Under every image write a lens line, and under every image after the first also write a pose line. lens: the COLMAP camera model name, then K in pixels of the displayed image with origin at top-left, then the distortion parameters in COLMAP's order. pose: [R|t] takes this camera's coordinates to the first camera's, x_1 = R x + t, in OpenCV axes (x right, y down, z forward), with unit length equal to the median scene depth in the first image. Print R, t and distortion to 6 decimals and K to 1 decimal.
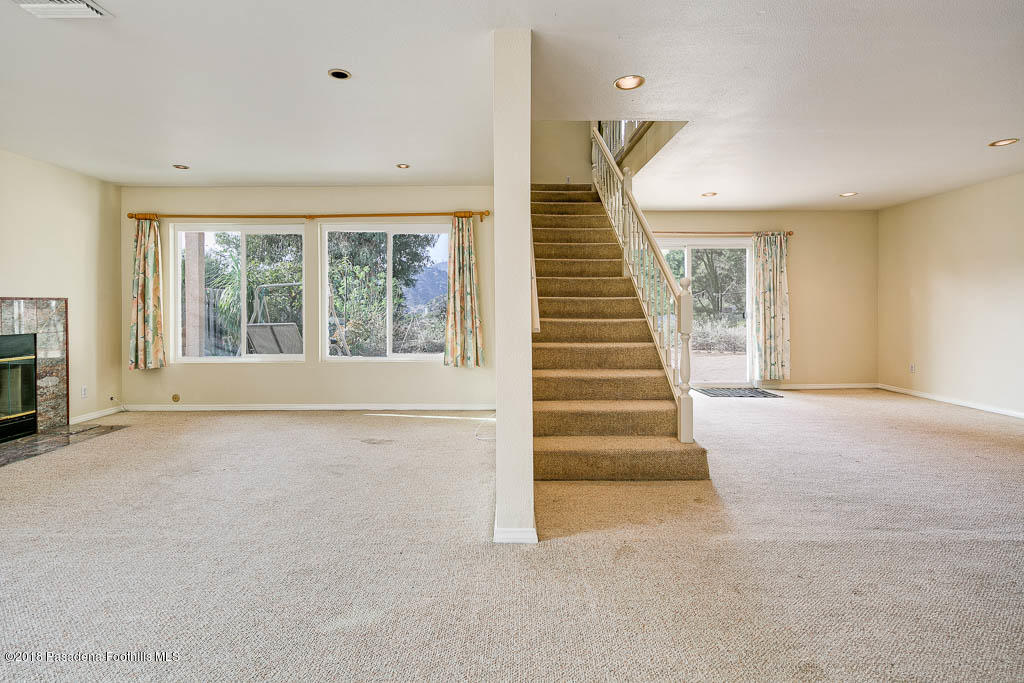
lens RADIAL K [[495.5, 0, 508.5], [0, 495.5, 310.0], [0, 0, 1]] dist [-0.000165, 0.000054]
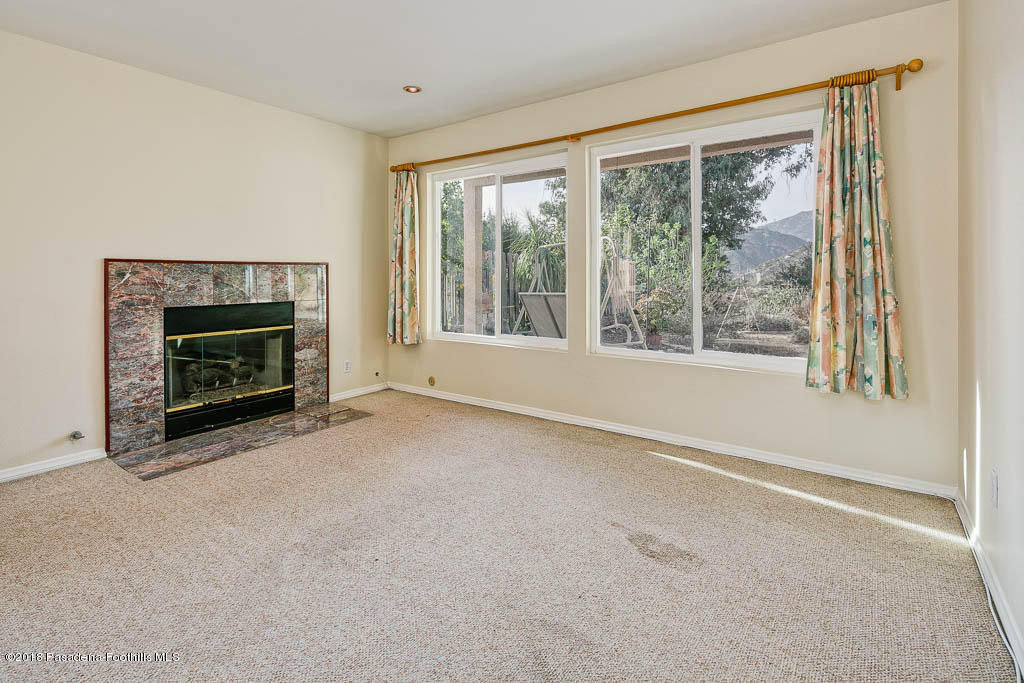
lens RADIAL K [[487.7, 0, 511.8], [0, 487.7, 276.6], [0, 0, 1]] dist [0.000196, 0.000114]
pose [[0.811045, 0.002168, -0.584979, -0.083249], [-0.001089, 0.999997, 0.002196, -0.000577], [0.584982, -0.001144, 0.811045, 0.421748]]
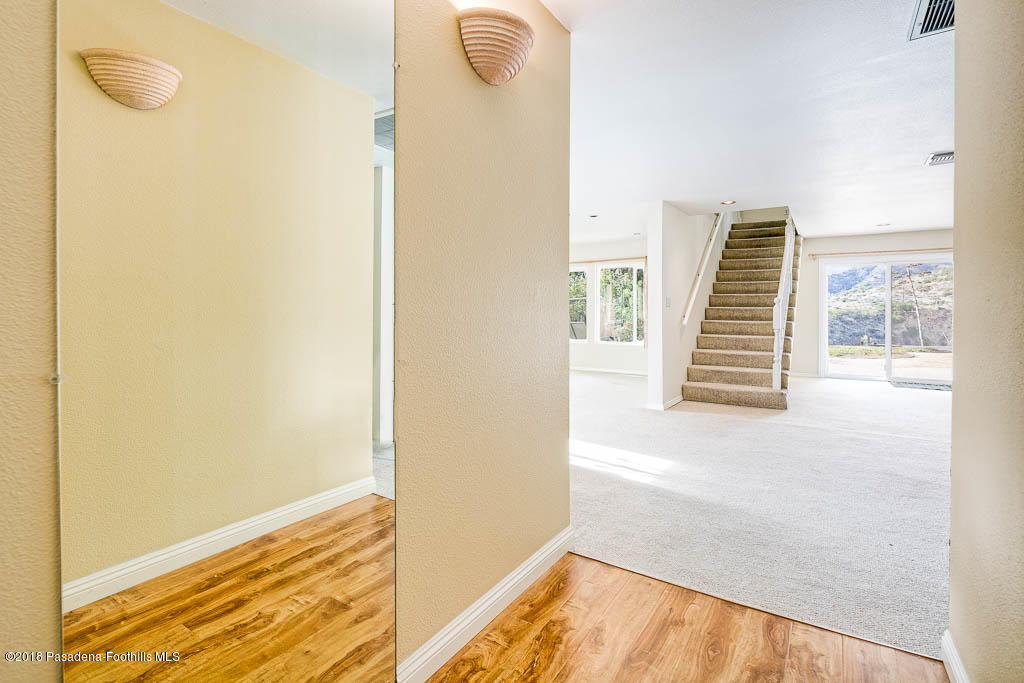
lens RADIAL K [[495.5, 0, 508.5], [0, 495.5, 310.0], [0, 0, 1]] dist [-0.000165, 0.000054]
pose [[0.832382, 0.002449, -0.554197, 0.332360], [-0.006375, 0.999966, -0.005156, -0.003591], [0.554165, 0.007825, 0.832370, -0.626061]]
